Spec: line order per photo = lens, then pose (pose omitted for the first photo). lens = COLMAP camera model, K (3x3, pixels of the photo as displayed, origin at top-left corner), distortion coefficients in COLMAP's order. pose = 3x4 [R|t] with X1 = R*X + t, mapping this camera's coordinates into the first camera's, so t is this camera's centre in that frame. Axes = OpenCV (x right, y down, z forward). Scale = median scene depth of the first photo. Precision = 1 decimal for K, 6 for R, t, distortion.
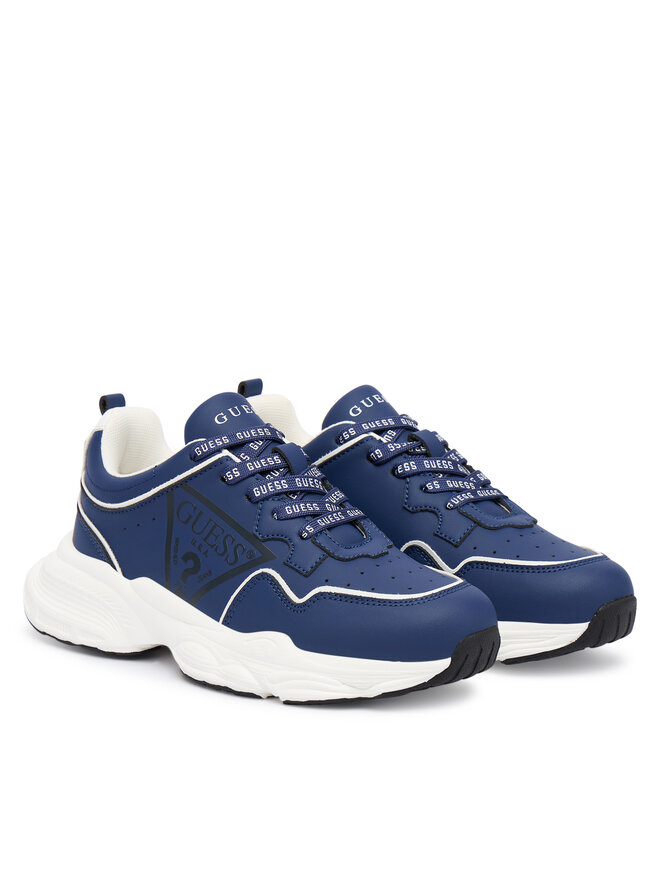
lens RADIAL K [[2589.4, 0, 329.9], [0, 2589.4, 439.9], [0, 0, 1]] dist [0.021250, 0.000000]
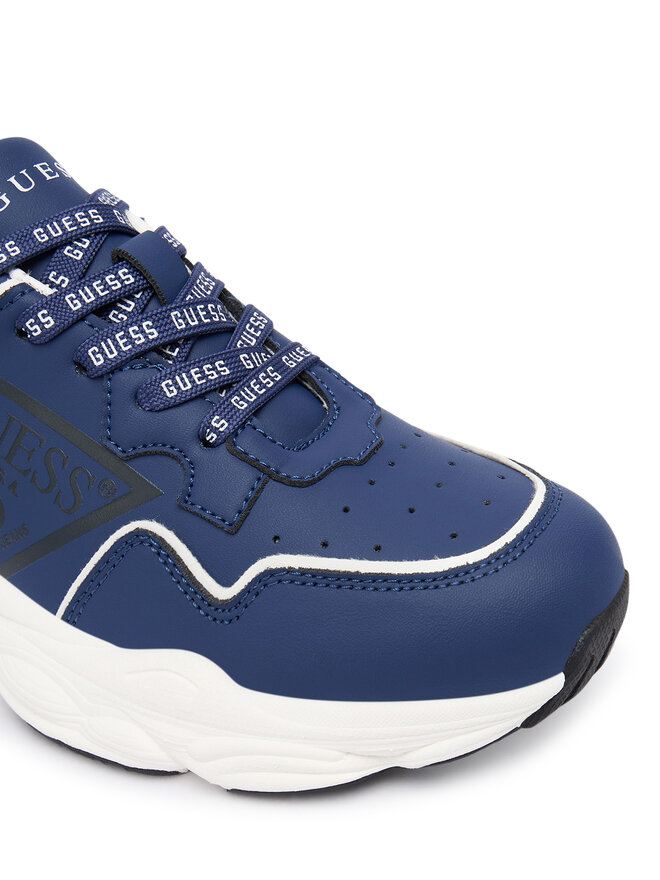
lens RADIAL K [[1422.3, 0, 330.7], [0, 1422.3, 439.2], [0, 0, 1]] dist [-0.057571, 0.000000]
pose [[0.981919, -0.157501, 0.105014, -0.015578], [0.120685, 0.948239, 0.293731, -0.037525], [-0.145841, -0.275746, 0.950102, 0.739735]]
